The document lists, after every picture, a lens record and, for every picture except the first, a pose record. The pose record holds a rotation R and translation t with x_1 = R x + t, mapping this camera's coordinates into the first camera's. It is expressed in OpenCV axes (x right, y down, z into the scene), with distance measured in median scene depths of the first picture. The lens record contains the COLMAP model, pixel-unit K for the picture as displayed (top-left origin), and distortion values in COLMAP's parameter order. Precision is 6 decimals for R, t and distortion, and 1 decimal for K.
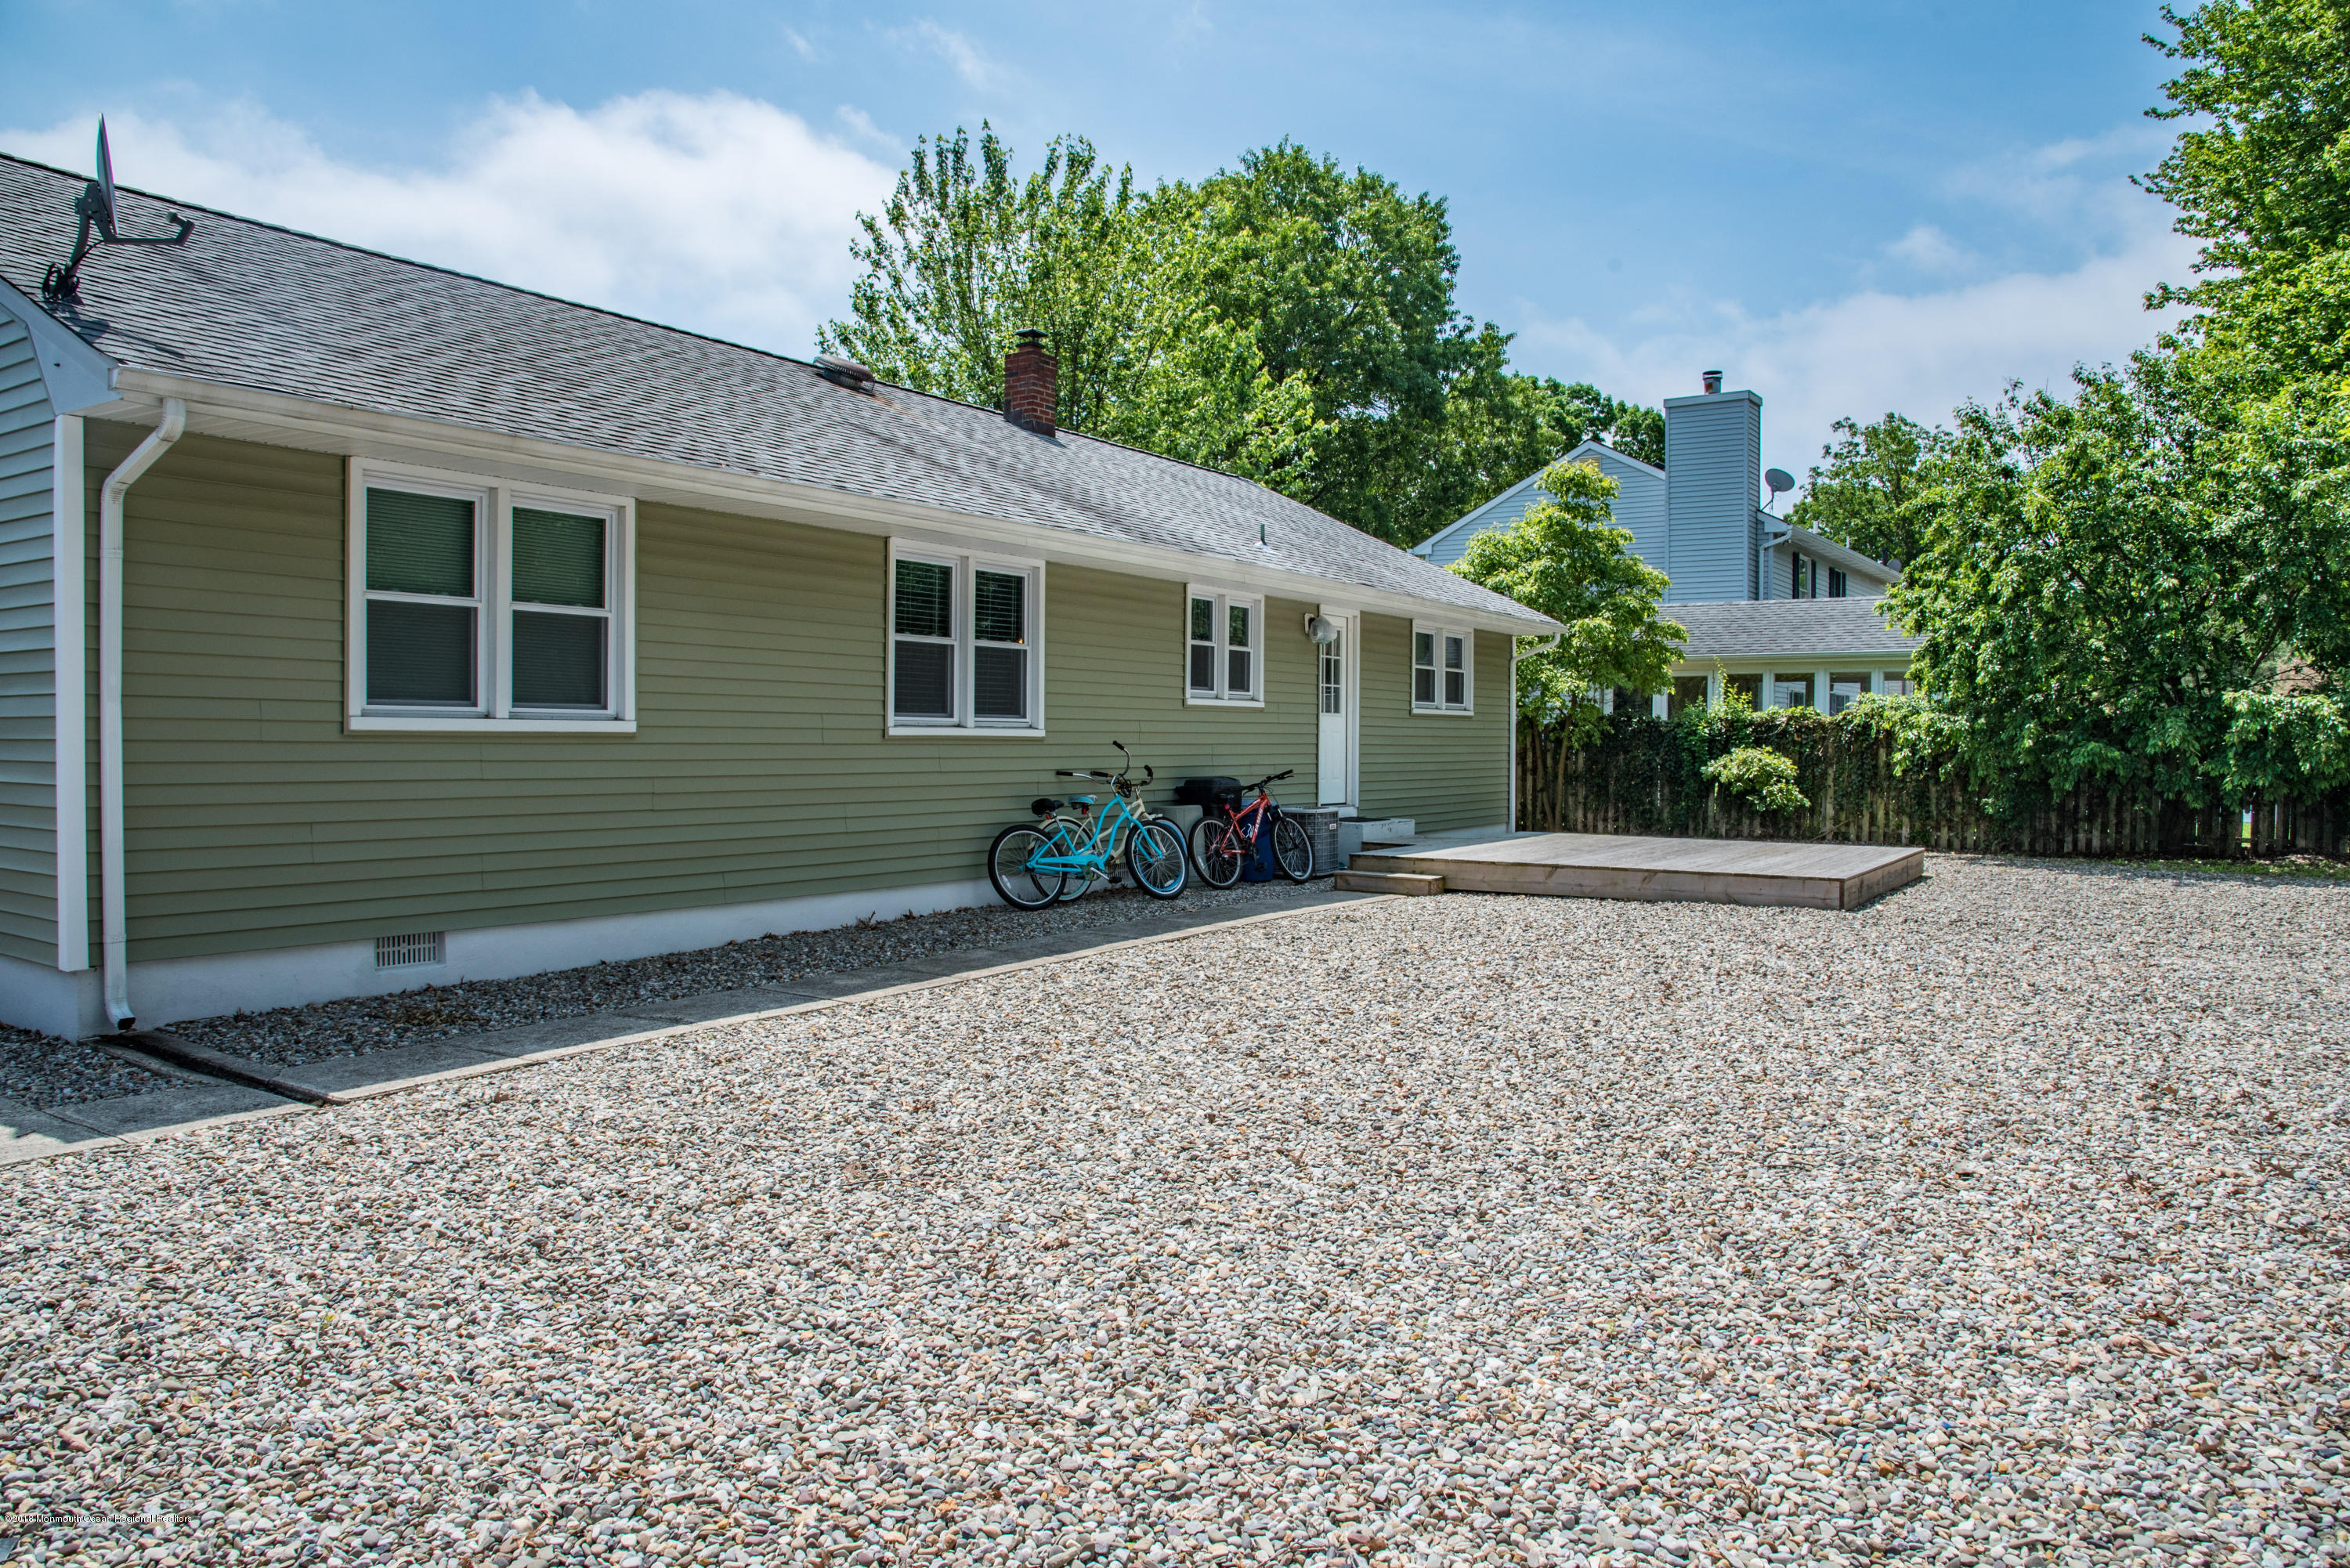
lens RADIAL K [[1589.0, 0, 1174.4], [0, 1589.0, 784.6], [0, 0, 1]] dist [-0.100713, 0.001755]
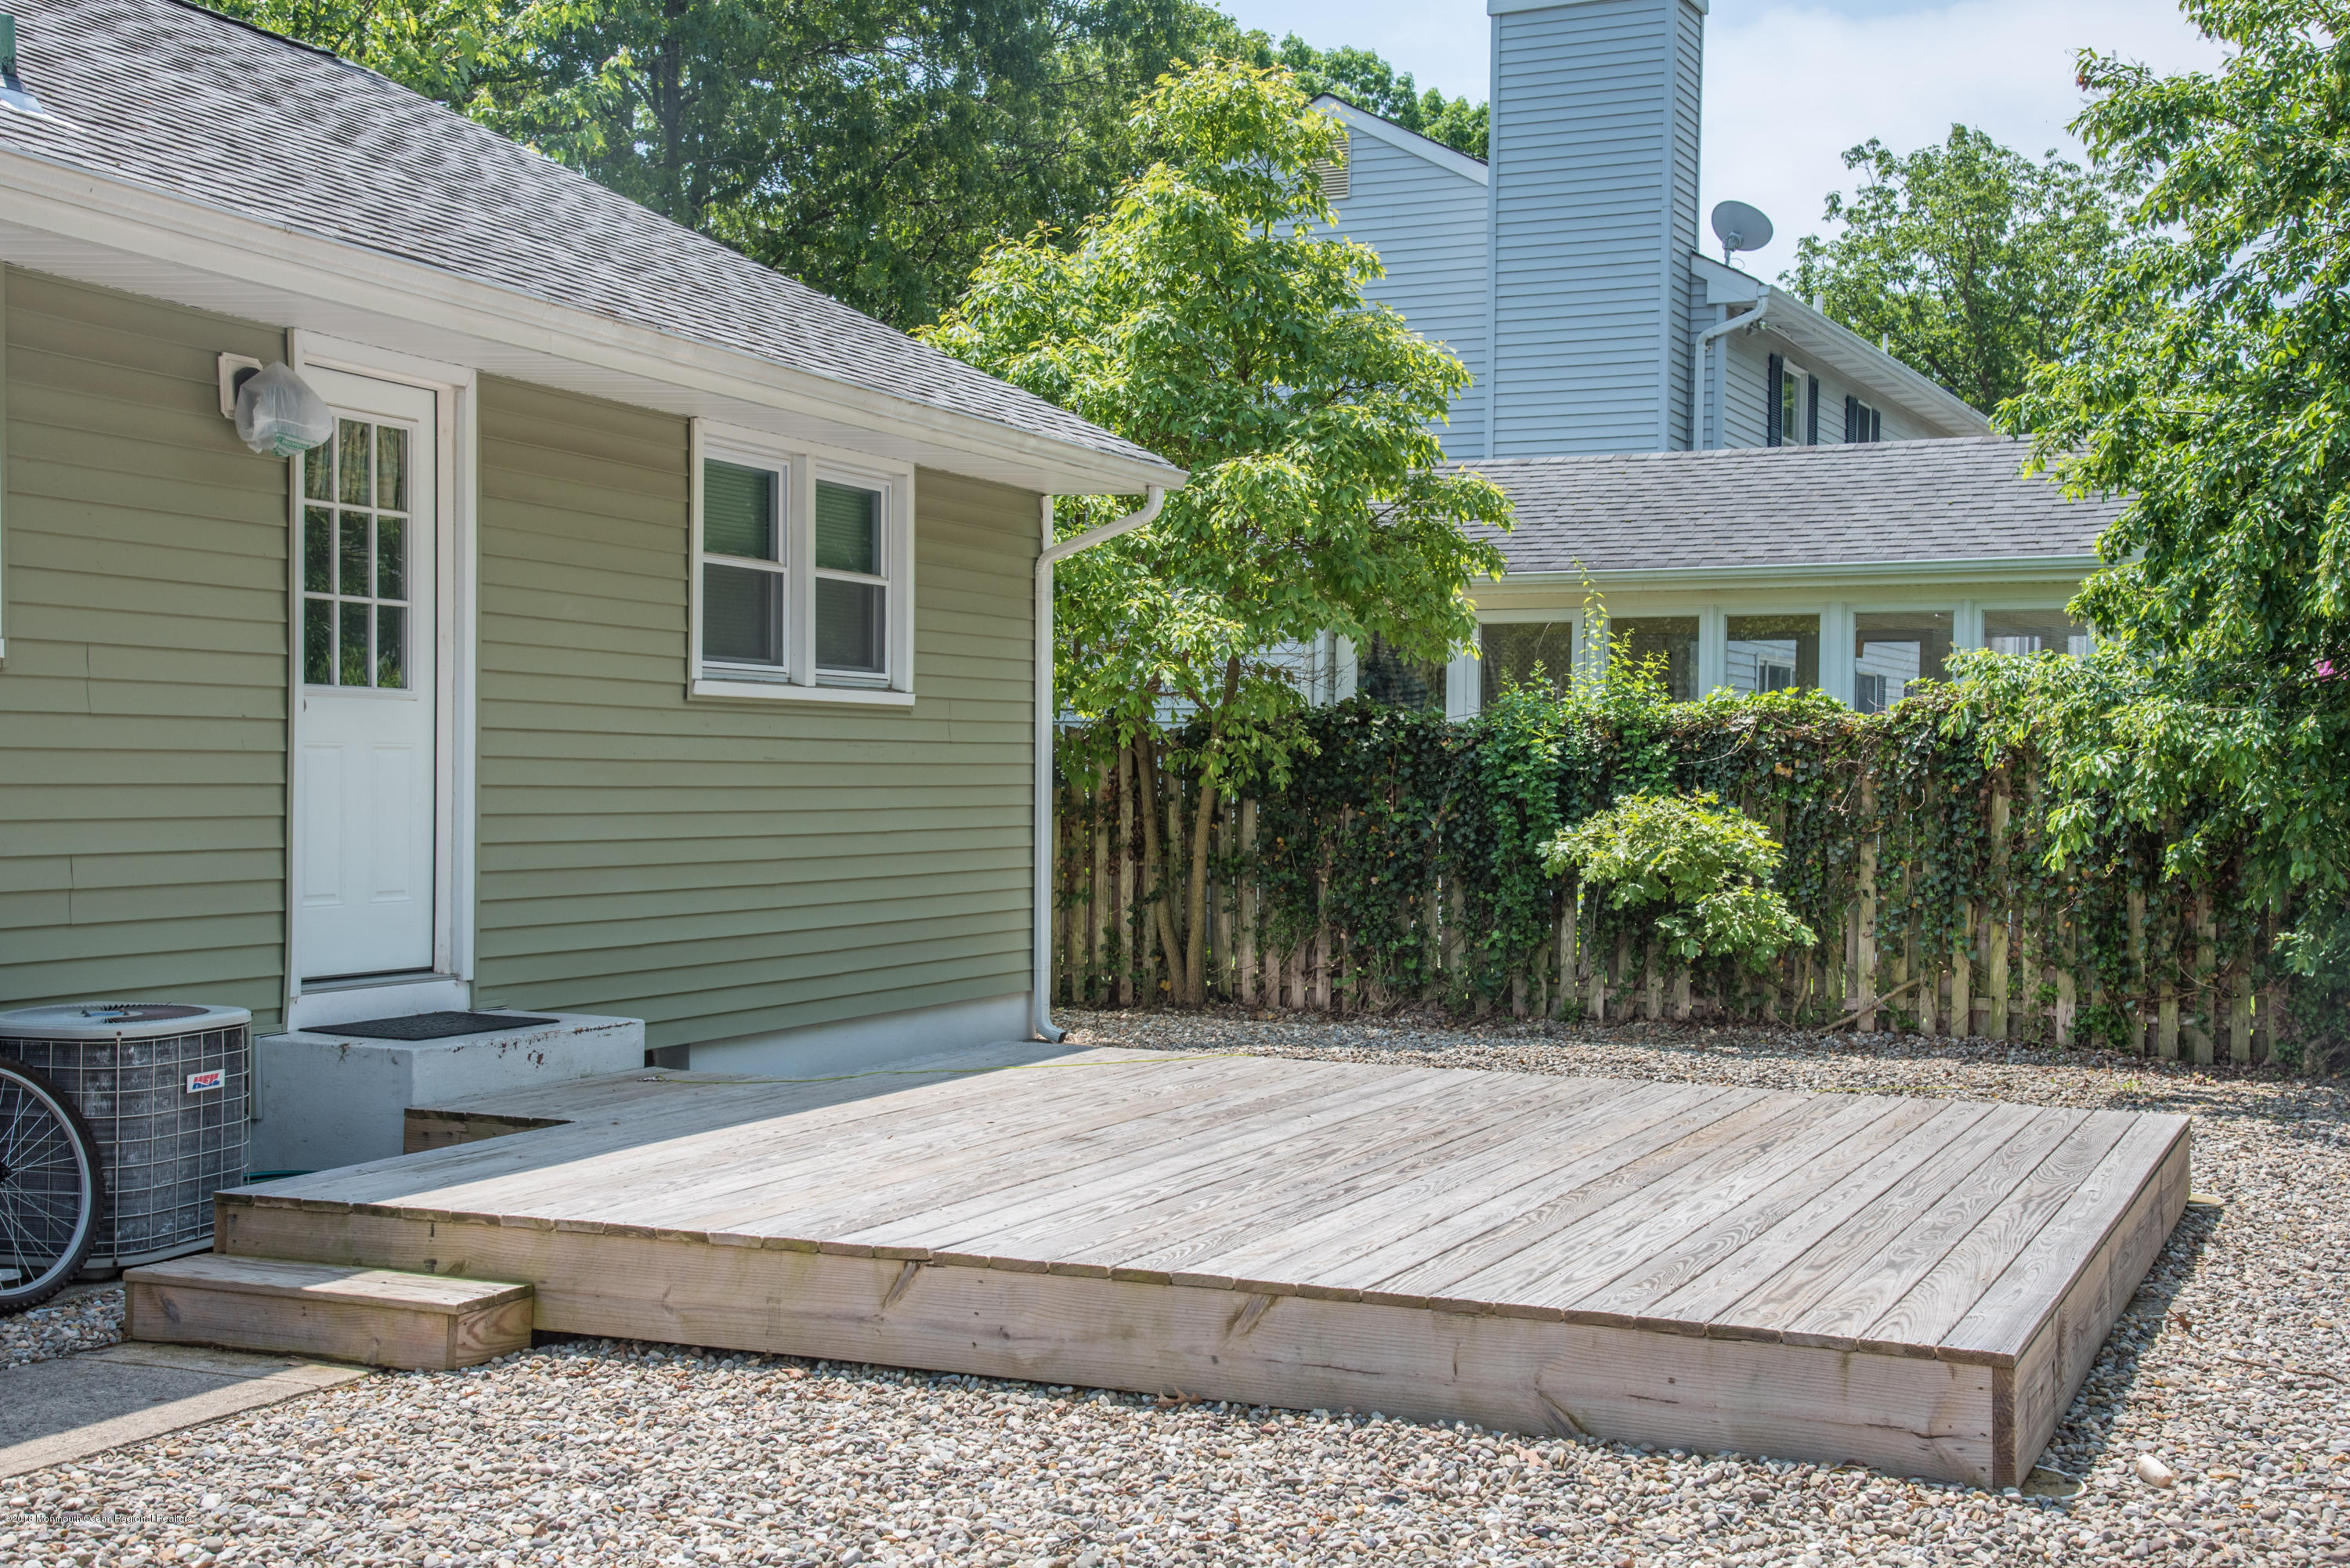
lens RADIAL K [[2826.5, 0, 1174.4], [0, 2826.5, 782.3], [0, 0, 1]] dist [0.089009, 0.000000]
pose [[0.985050, 0.003407, 0.172236, 0.125086], [0.000342, 0.999764, -0.021730, -0.010912], [-0.172269, 0.021464, 0.984816, 0.323706]]
